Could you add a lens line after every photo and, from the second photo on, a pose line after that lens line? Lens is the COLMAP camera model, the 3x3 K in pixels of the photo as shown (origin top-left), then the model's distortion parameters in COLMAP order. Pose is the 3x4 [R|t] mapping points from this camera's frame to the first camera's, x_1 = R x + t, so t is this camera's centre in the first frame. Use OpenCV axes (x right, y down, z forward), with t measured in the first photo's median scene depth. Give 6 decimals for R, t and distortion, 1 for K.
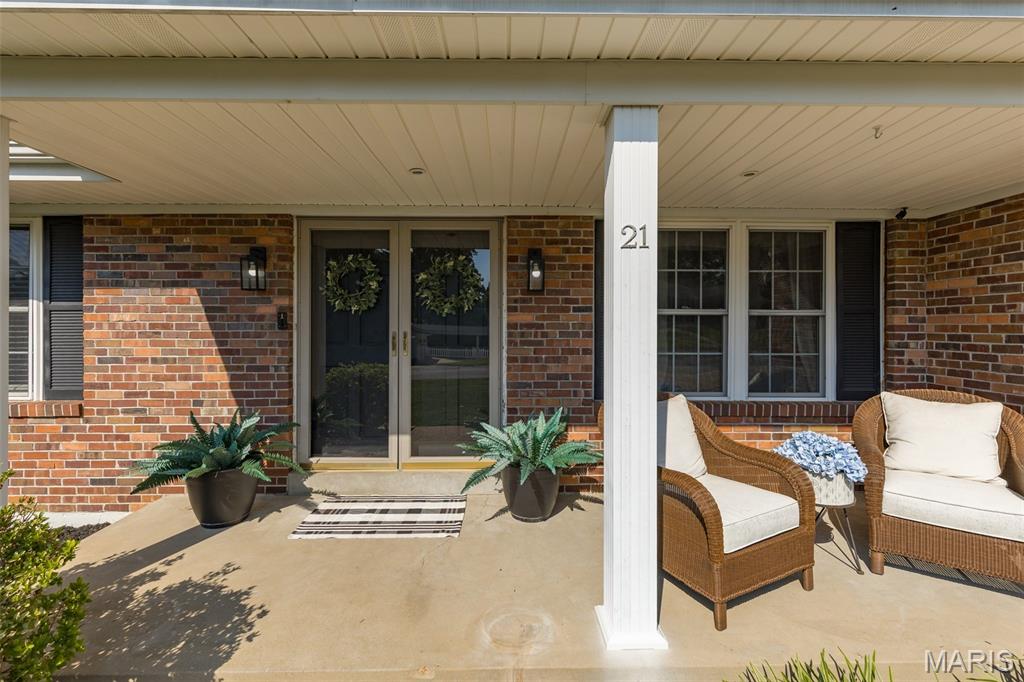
lens RADIAL K [[470.9, 0, 509.4], [0, 470.9, 326.1], [0, 0, 1]] dist [0.012459, 0.000082]
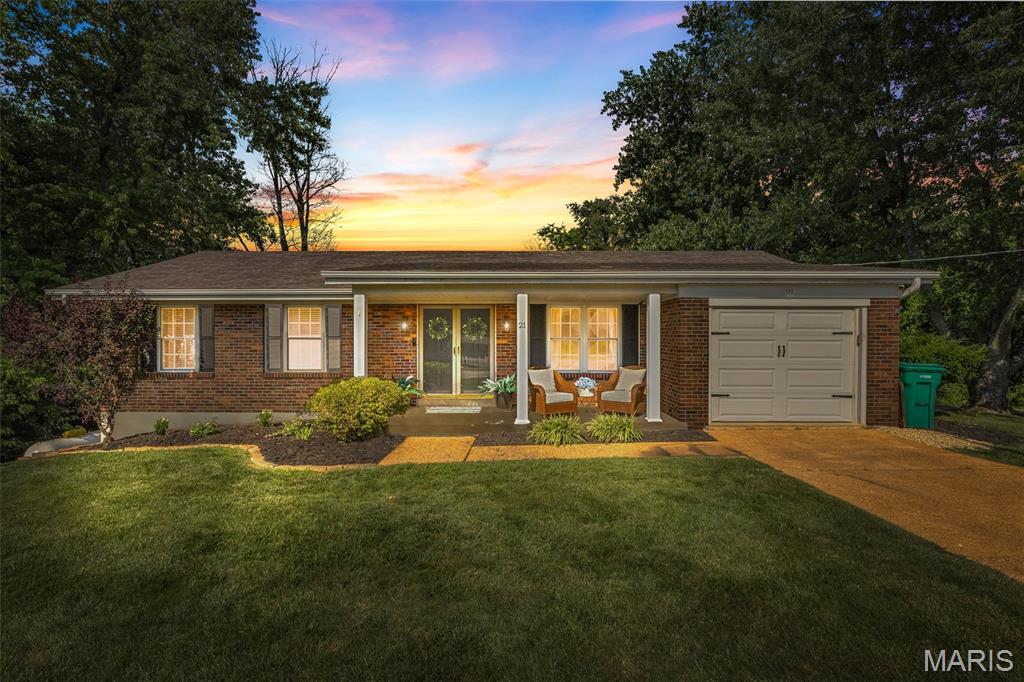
lens RADIAL K [[503.4, 0, 515.6], [0, 503.4, 343.3], [0, 0, 1]] dist [0.000672, -0.000231]
pose [[0.999855, -0.001179, -0.016971, 0.153985], [0.001396, 0.999918, 0.012732, -0.044787], [0.016955, -0.012754, 0.999775, -1.885855]]
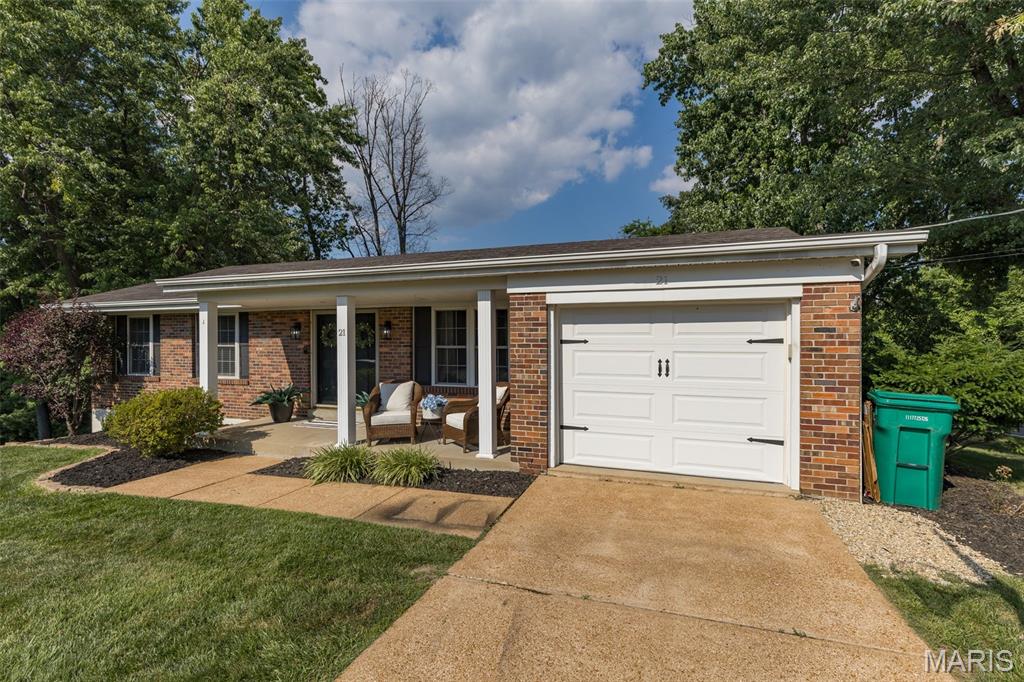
lens RADIAL K [[470.9, 0, 508.4], [0, 470.9, 340.4], [0, 0, 1]] dist [0.012459, 0.000082]
pose [[0.939429, -0.003164, -0.342729, 1.448746], [0.005249, 0.999973, 0.005157, -0.074582], [0.342703, -0.006643, 0.939420, -1.051360]]
